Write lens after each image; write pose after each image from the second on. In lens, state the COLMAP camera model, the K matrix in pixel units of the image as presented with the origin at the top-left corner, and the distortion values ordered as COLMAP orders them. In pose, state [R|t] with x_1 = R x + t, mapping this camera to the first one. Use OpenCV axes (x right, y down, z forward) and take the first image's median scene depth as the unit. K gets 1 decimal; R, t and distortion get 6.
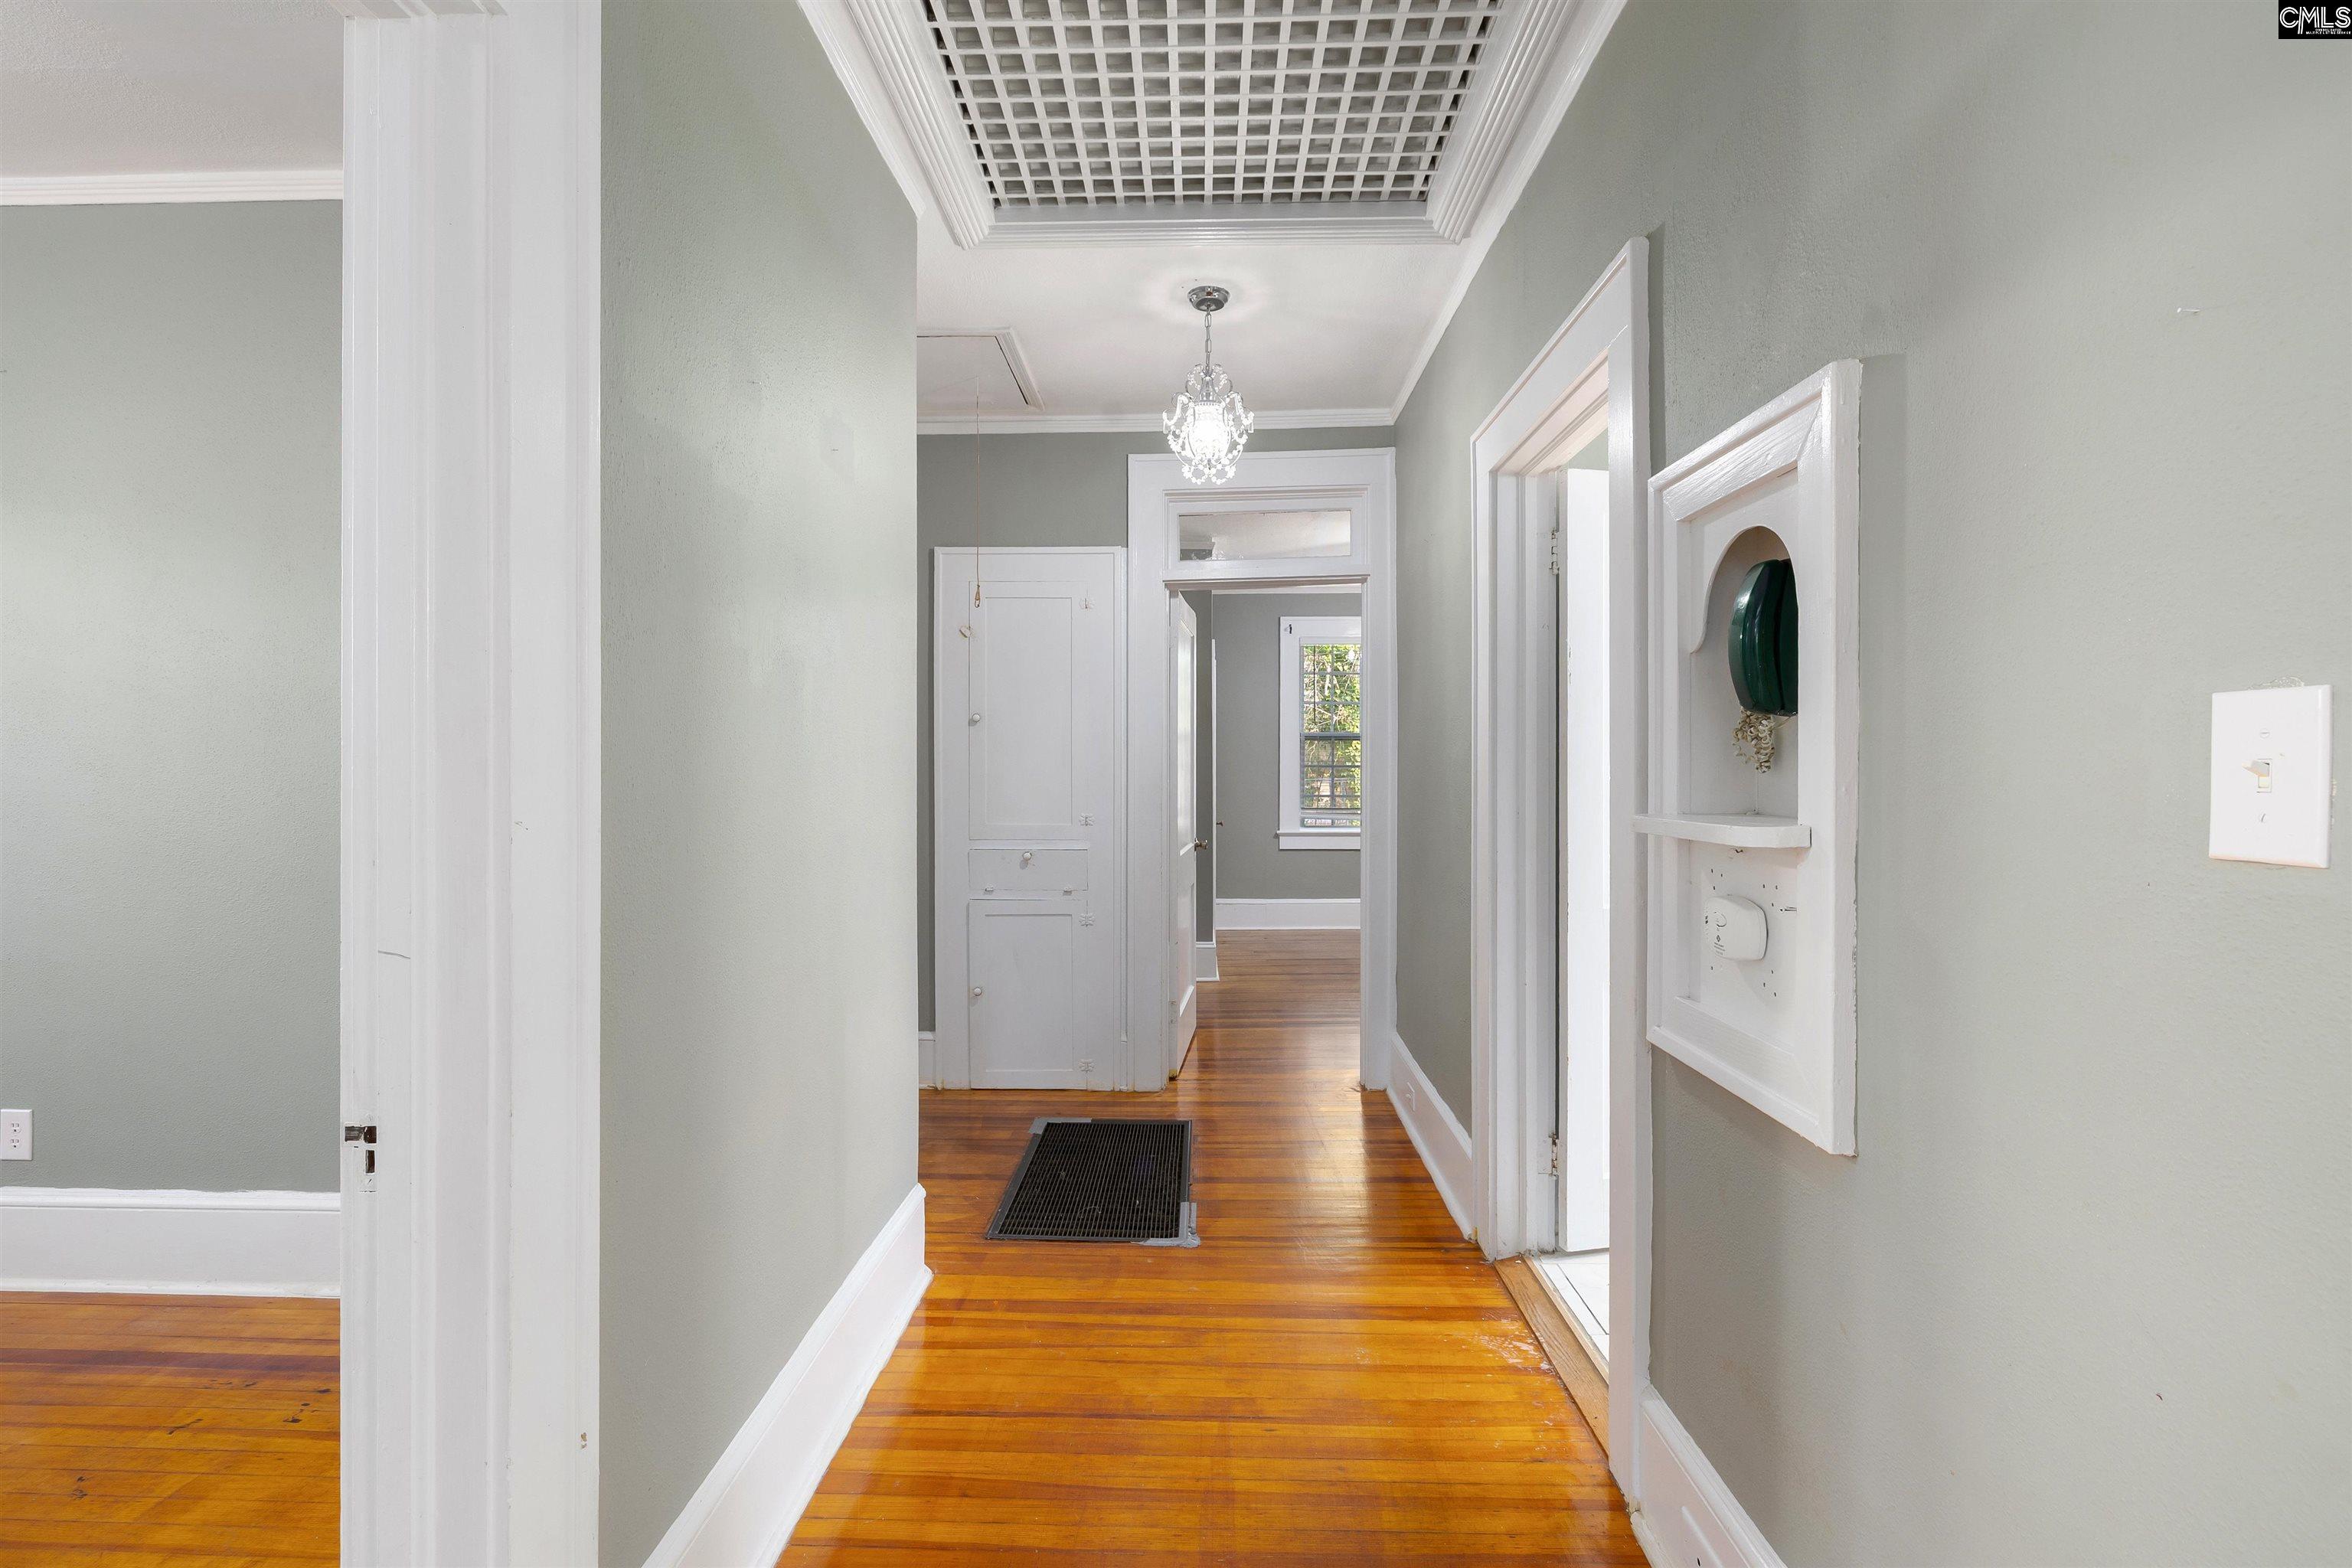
lens RADIAL K [[1002.5, 0, 1168.9], [0, 1002.5, 753.0], [0, 0, 1]] dist [0.000197, 0.000230]
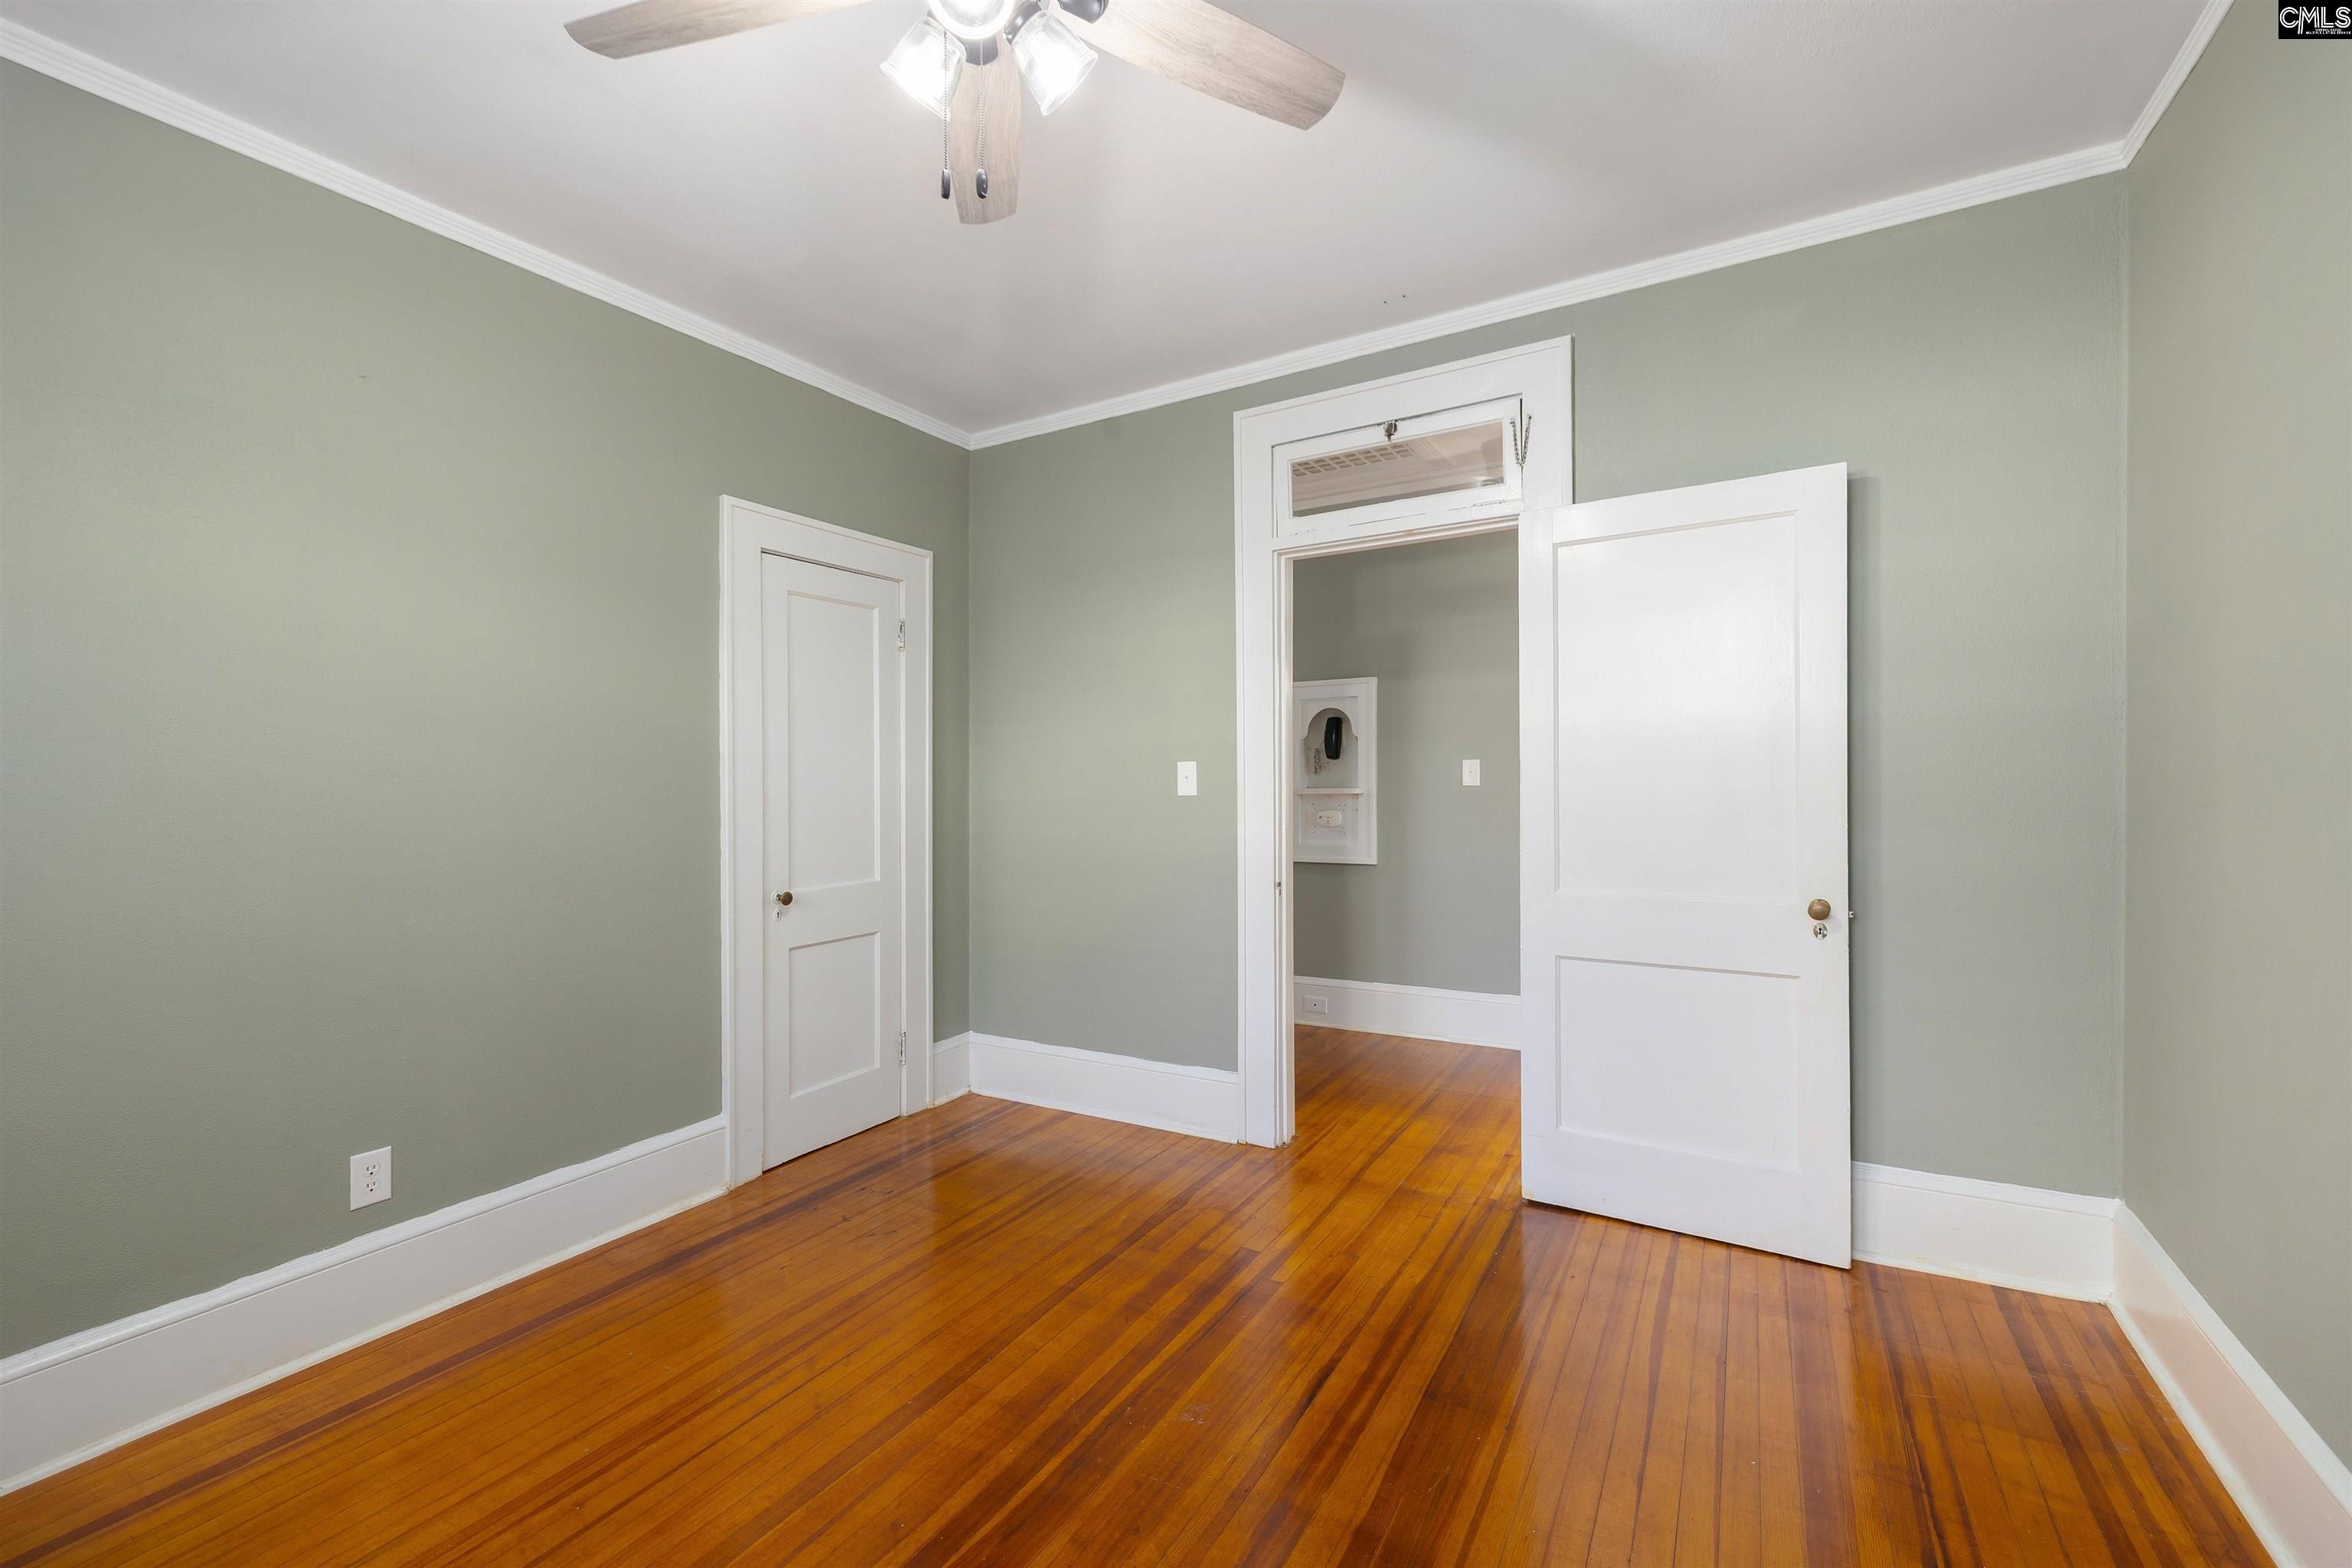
lens RADIAL K [[1029.5, 0, 1175.2], [0, 1029.5, 762.2], [0, 0, 1]] dist [0.000286, 0.000061]
pose [[0.464379, 0.000295, 0.885636, -1.875394], [-0.001042, 0.999999, 0.000213, -0.015016], [-0.885636, -0.001022, 0.464379, -0.140945]]
